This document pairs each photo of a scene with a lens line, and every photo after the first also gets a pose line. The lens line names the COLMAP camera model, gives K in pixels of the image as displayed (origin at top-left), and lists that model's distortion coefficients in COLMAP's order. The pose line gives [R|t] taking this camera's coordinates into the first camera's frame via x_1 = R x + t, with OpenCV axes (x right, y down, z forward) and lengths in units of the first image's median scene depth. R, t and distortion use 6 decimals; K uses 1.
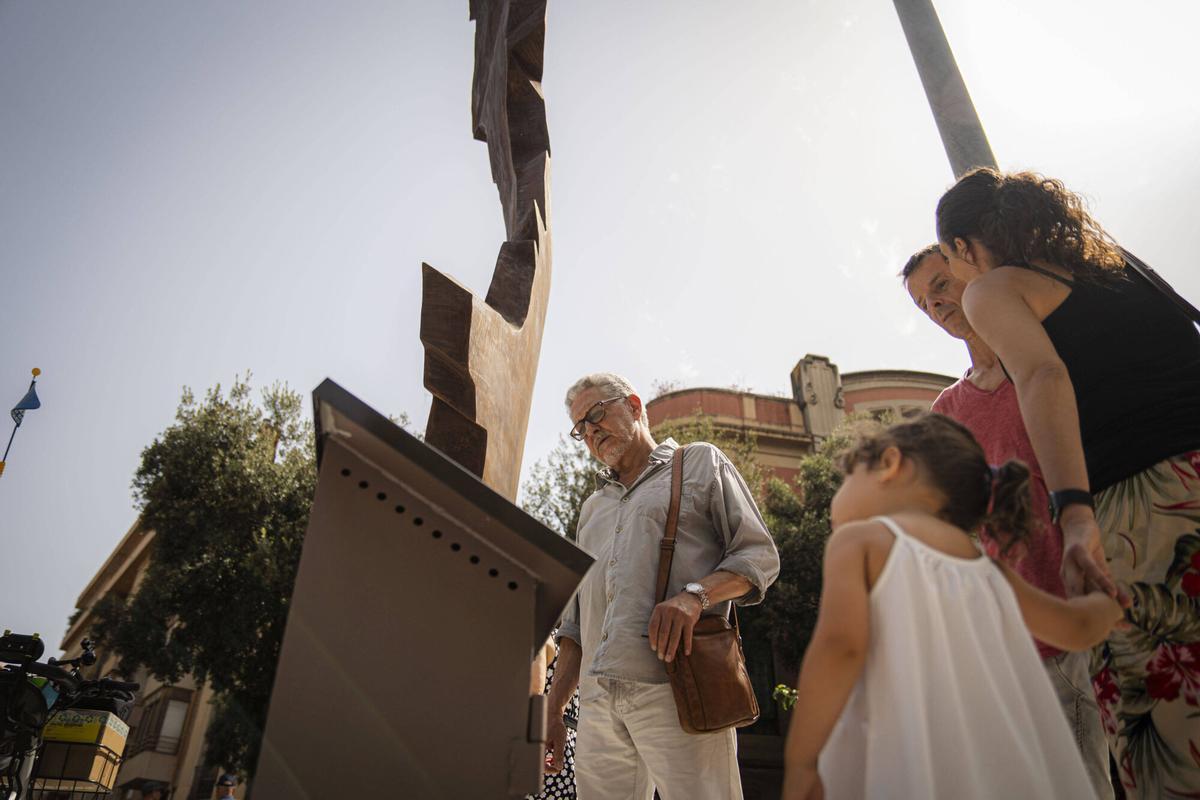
lens RADIAL K [[848.8, 0, 614.1], [0, 848.8, 404.6], [0, 0, 1]] dist [-0.135227, 0.091810]
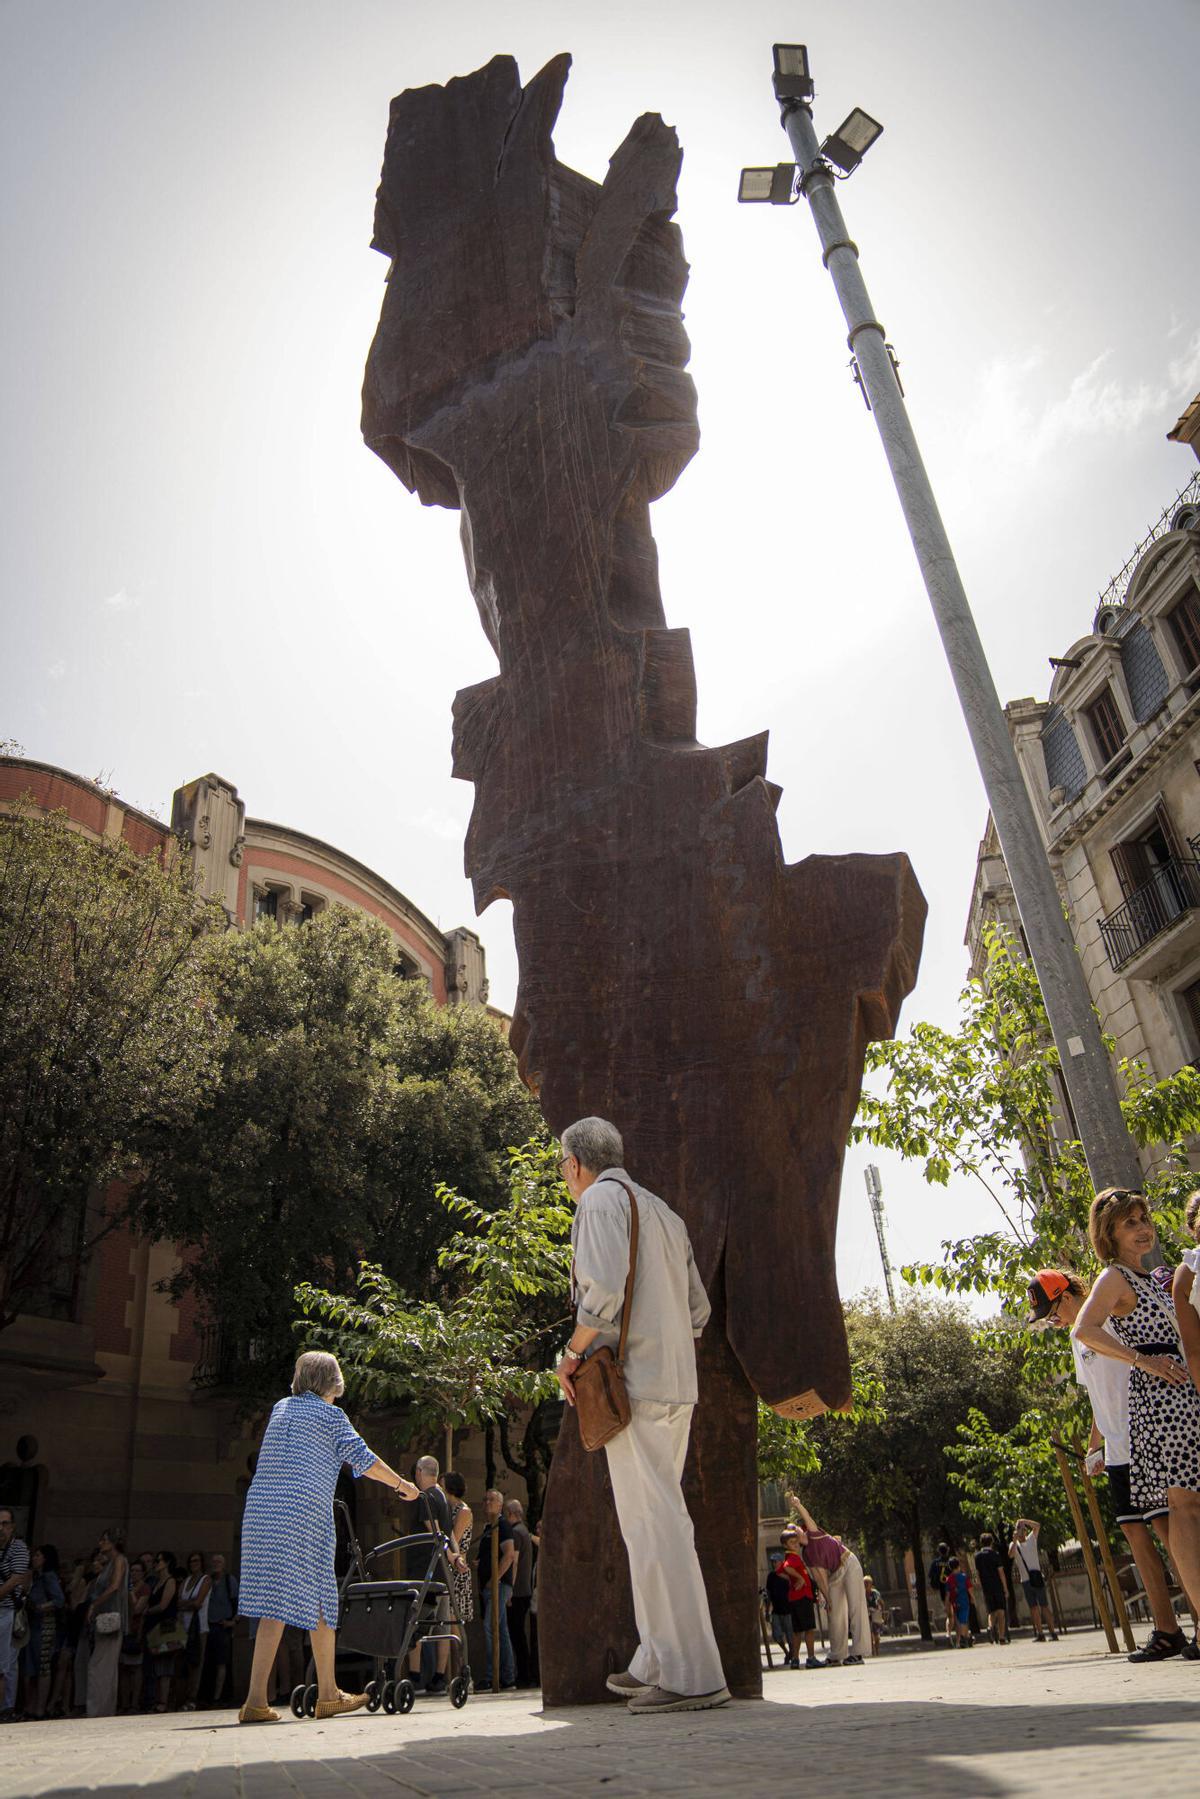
lens RADIAL K [[1272.5, 0, 600.0], [0, 1272.5, 899.5], [0, 0, 1]] dist [-0.135227, 0.091810]
pose [[0.703308, 0.291364, 0.648433, -0.183082], [-0.318844, 0.944543, -0.078589, 0.016036], [-0.635371, -0.151477, 0.757205, 0.025917]]
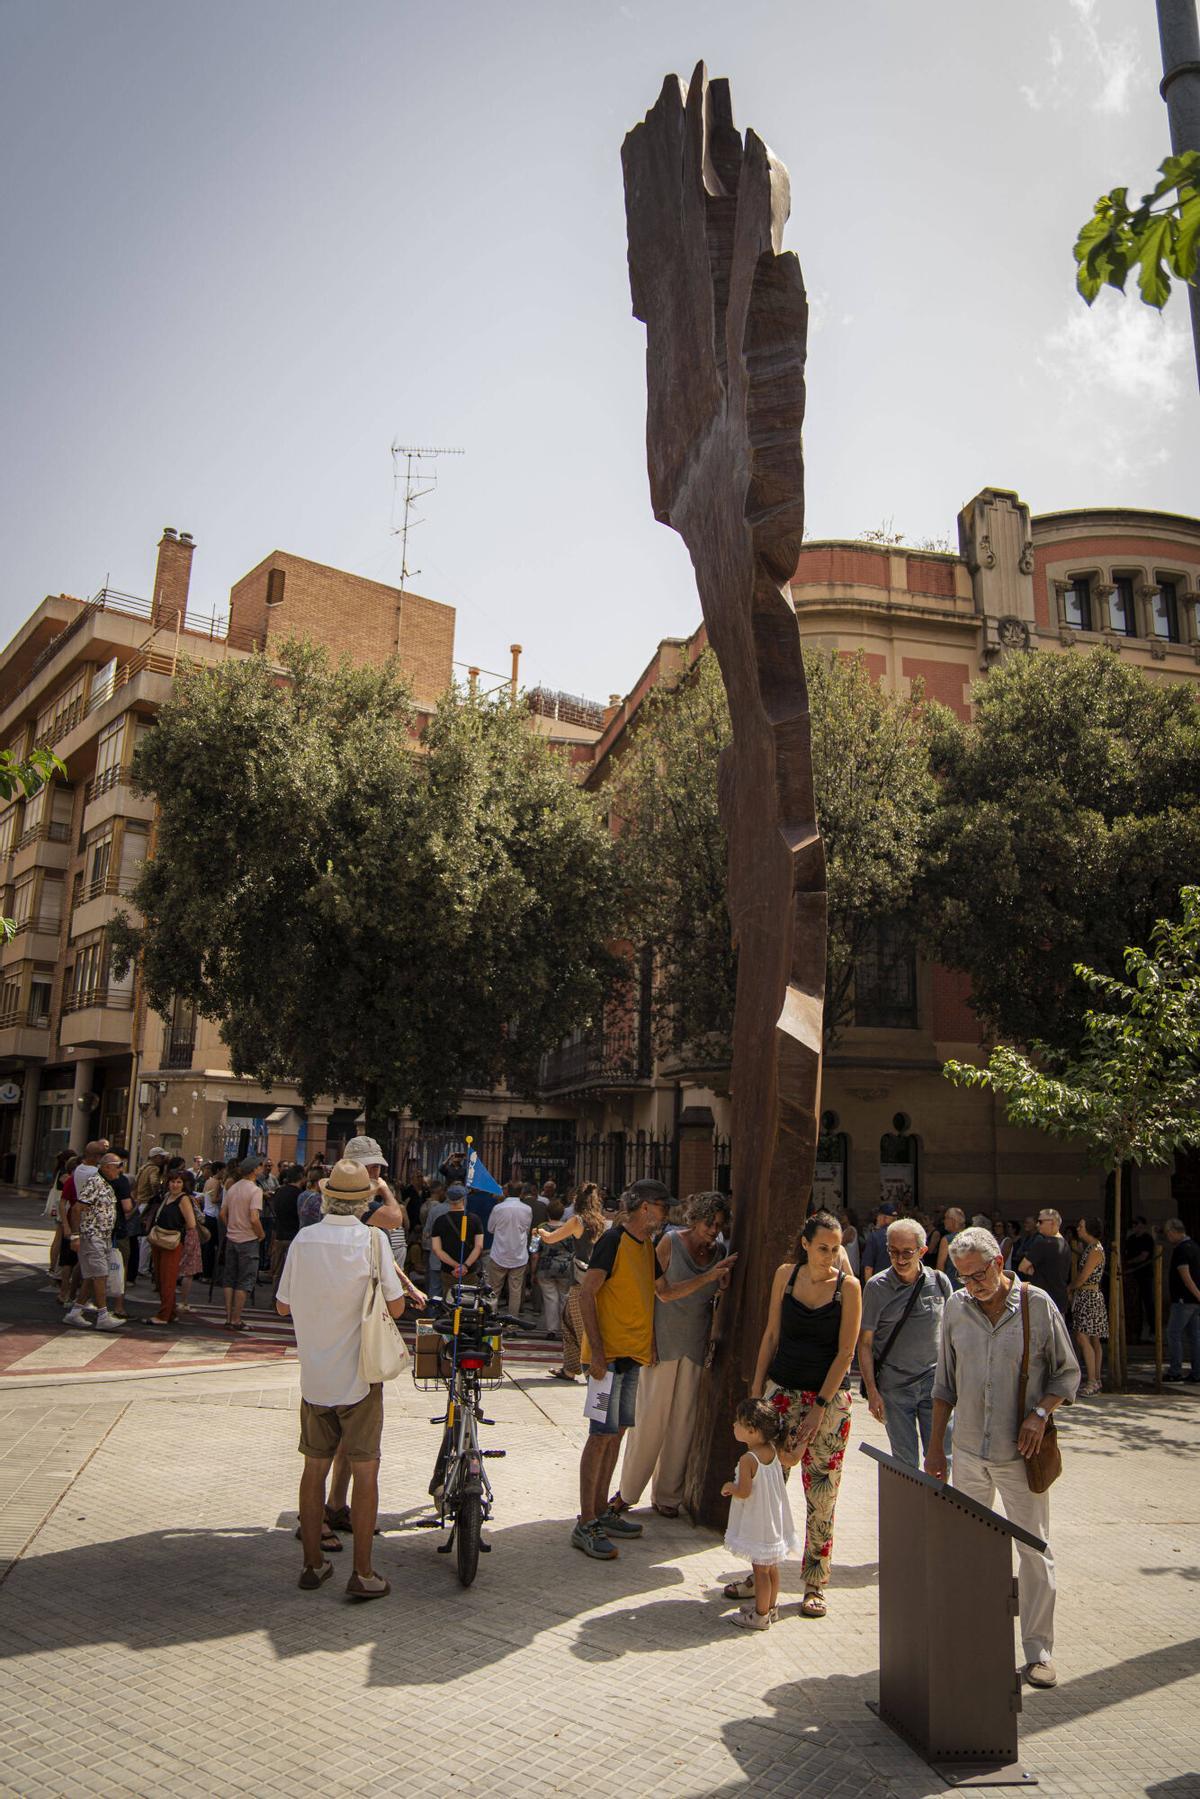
lens RADIAL K [[1272.5, 0, 600.0], [0, 1272.5, 899.5], [0, 0, 1]] dist [-0.135227, 0.091810]
pose [[0.999593, 0.006213, -0.027855, -0.058475], [0.004686, 0.927036, 0.374944, -0.136615], [0.028152, -0.374921, 0.926629, -0.079738]]
